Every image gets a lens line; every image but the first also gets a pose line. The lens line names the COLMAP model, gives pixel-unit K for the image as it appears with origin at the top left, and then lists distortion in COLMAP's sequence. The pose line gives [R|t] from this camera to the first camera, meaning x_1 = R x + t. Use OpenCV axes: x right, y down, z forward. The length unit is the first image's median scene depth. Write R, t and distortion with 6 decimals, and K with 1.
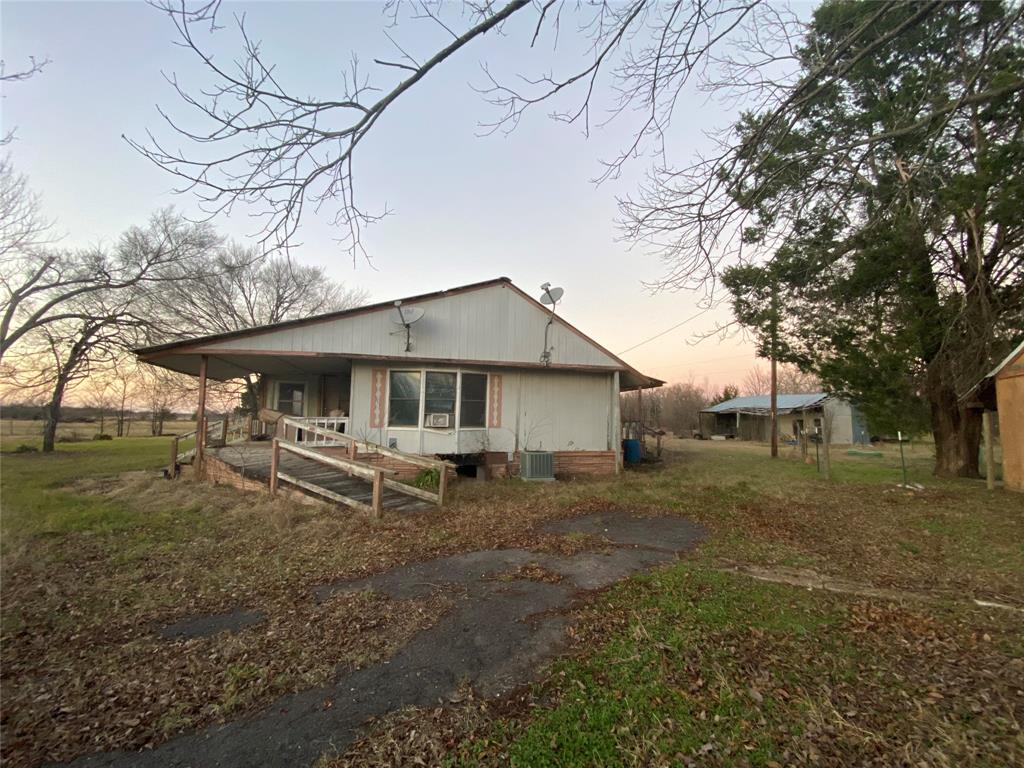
lens RADIAL K [[414.4, 0, 510.6], [0, 414.4, 386.4], [0, 0, 1]] dist [0.025267, -0.022357]
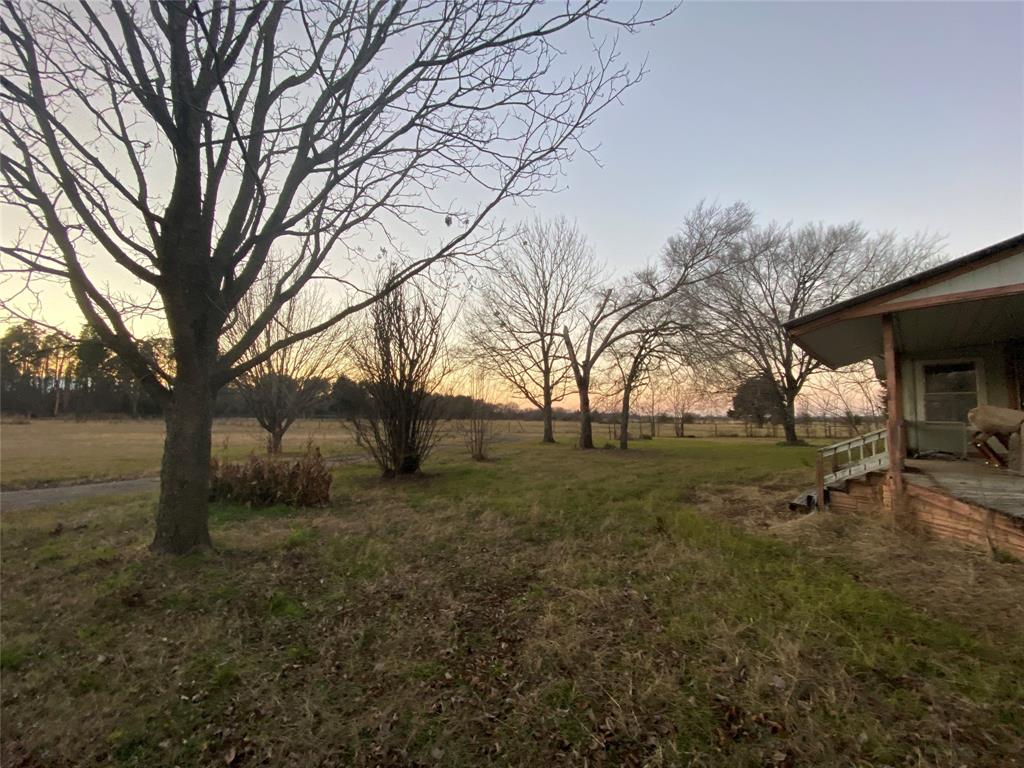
lens RADIAL K [[414.4, 0, 510.6], [0, 414.4, 386.4], [0, 0, 1]] dist [0.025267, -0.022357]
pose [[0.510815, -0.066824, -0.857090, -0.243569], [0.060123, 0.997310, -0.041924, 0.008655], [0.857586, -0.030116, 0.513459, 0.111238]]
